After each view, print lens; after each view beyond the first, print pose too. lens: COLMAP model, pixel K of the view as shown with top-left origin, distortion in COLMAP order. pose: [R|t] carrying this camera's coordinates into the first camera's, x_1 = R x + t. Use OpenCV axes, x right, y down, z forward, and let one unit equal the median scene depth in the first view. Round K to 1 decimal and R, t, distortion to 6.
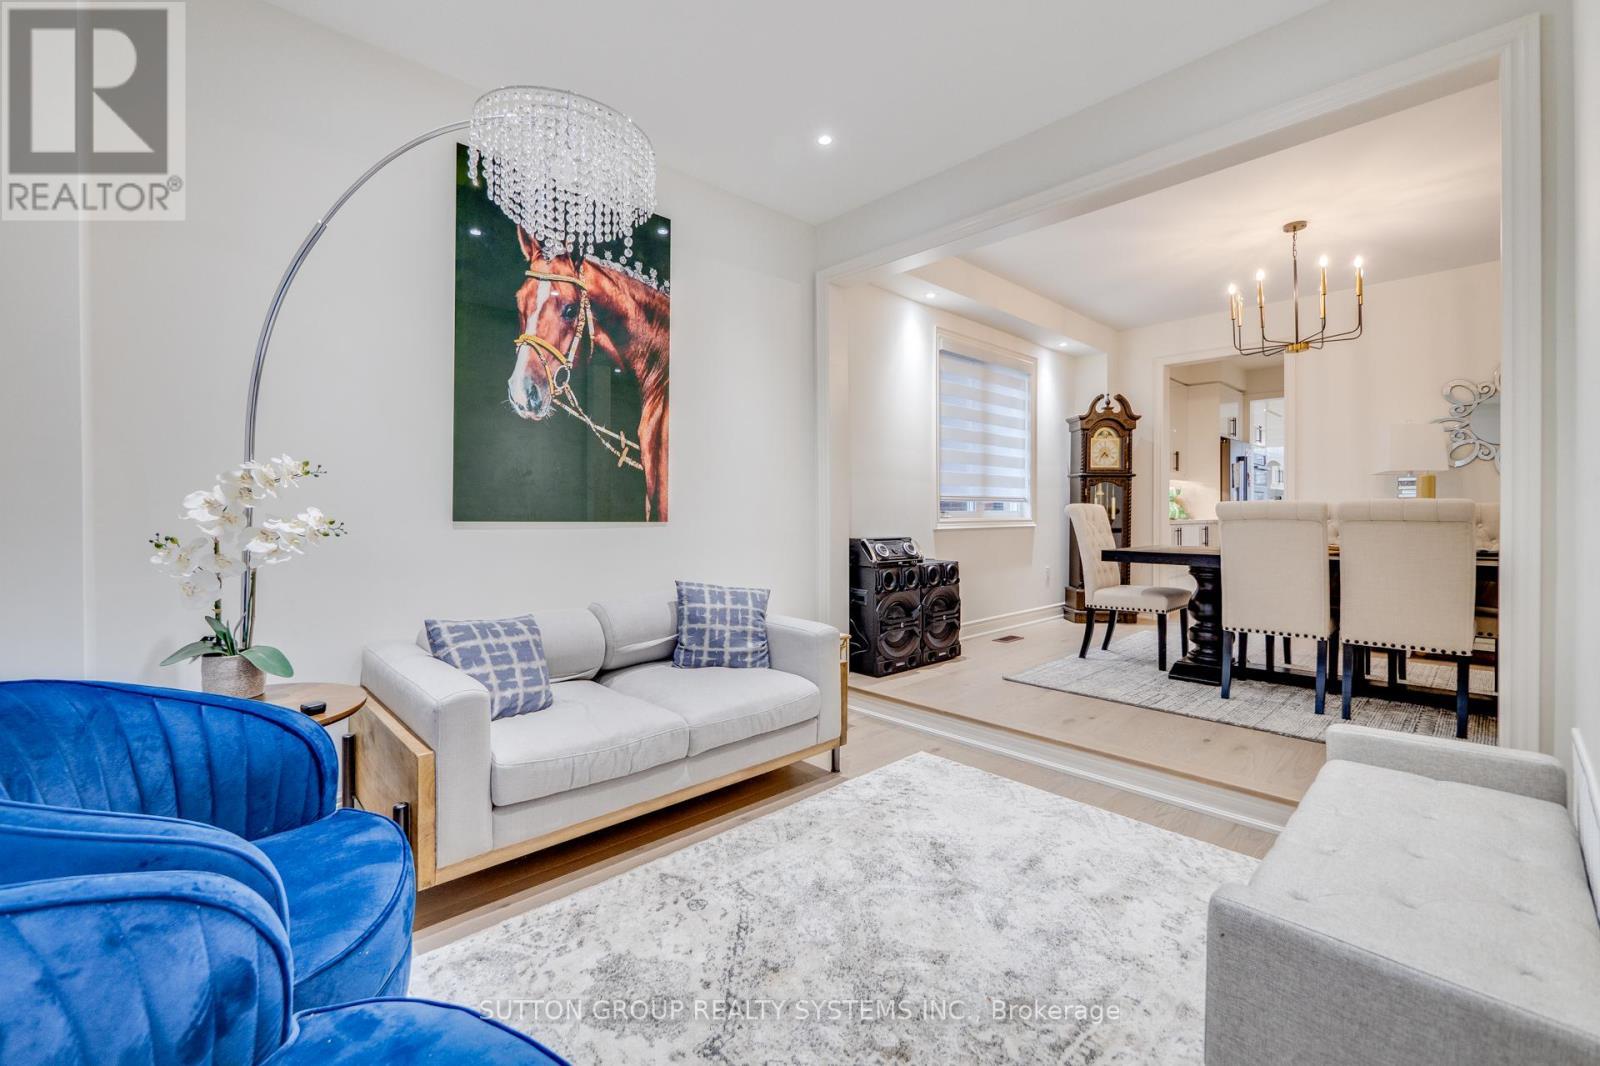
lens RADIAL K [[670.1, 0, 800.0], [0, 670.1, 524.7], [0, 0, 1]] dist [-0.004465, -0.000004]
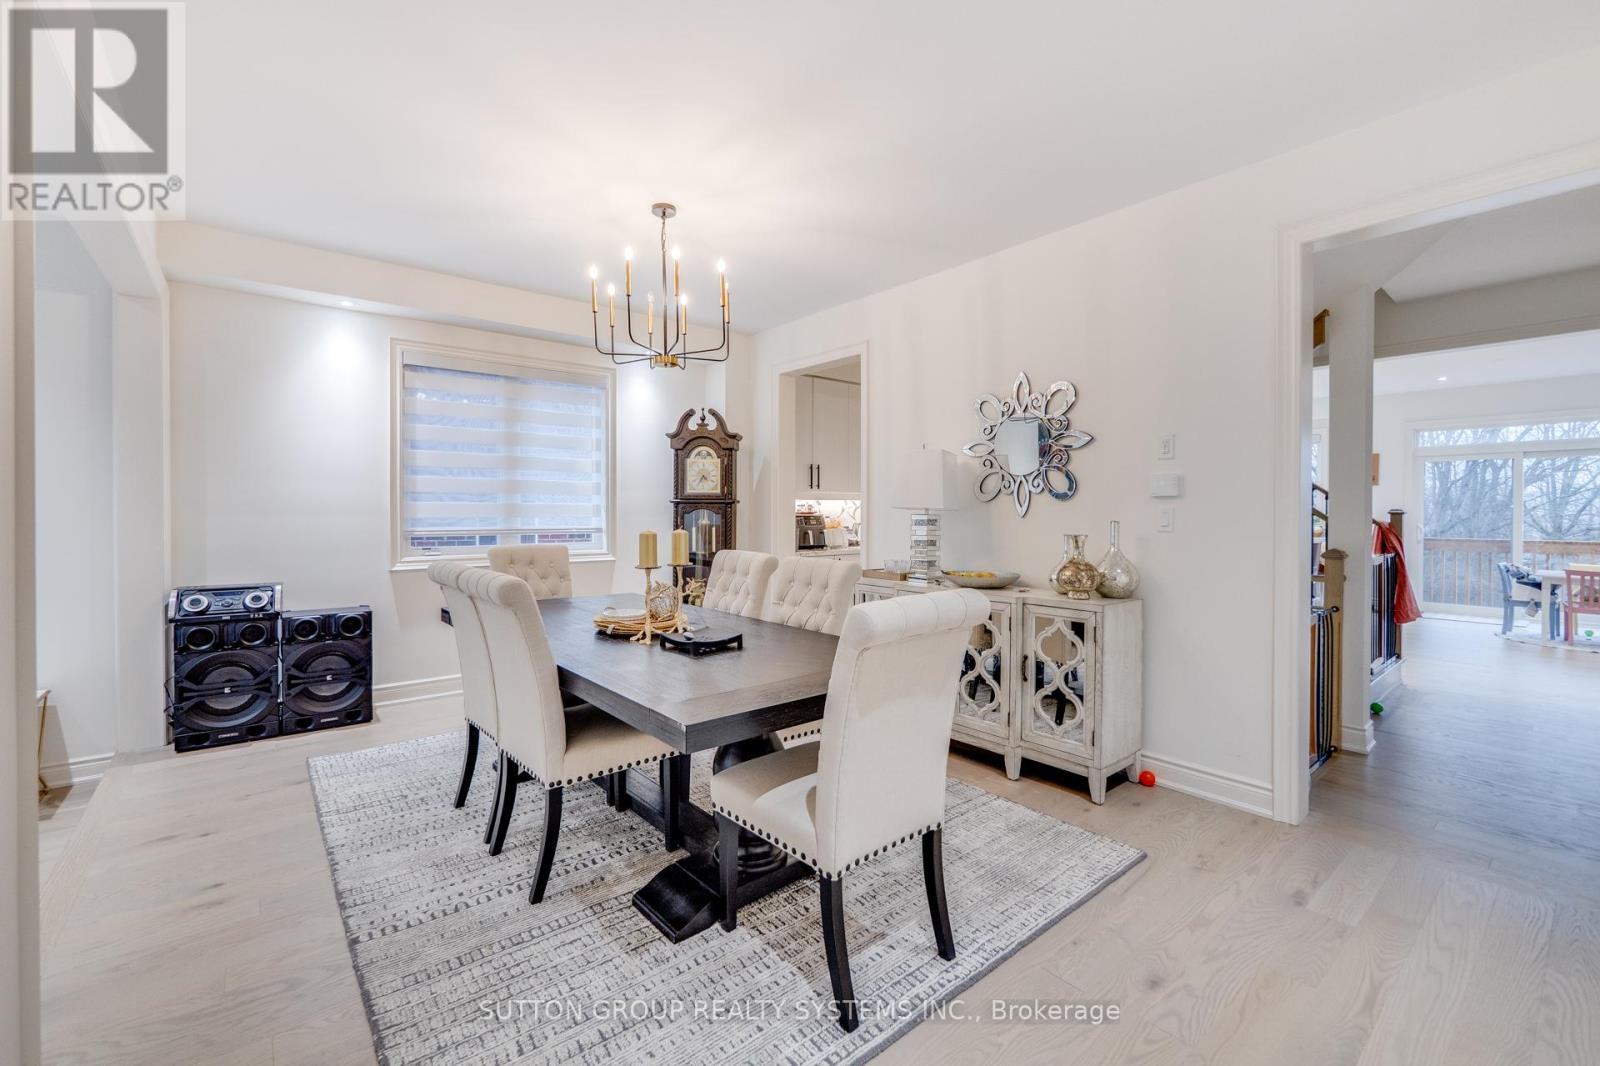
lens RADIAL K [[670.1, 0, 800.0], [0, 670.1, 528.6], [0, 0, 1]] dist [-0.004465, -0.000004]
pose [[0.997501, 0.008176, -0.070184, 0.649692], [-0.007096, 0.999853, 0.015617, -0.053258], [0.070302, -0.015079, 0.997412, 0.135625]]
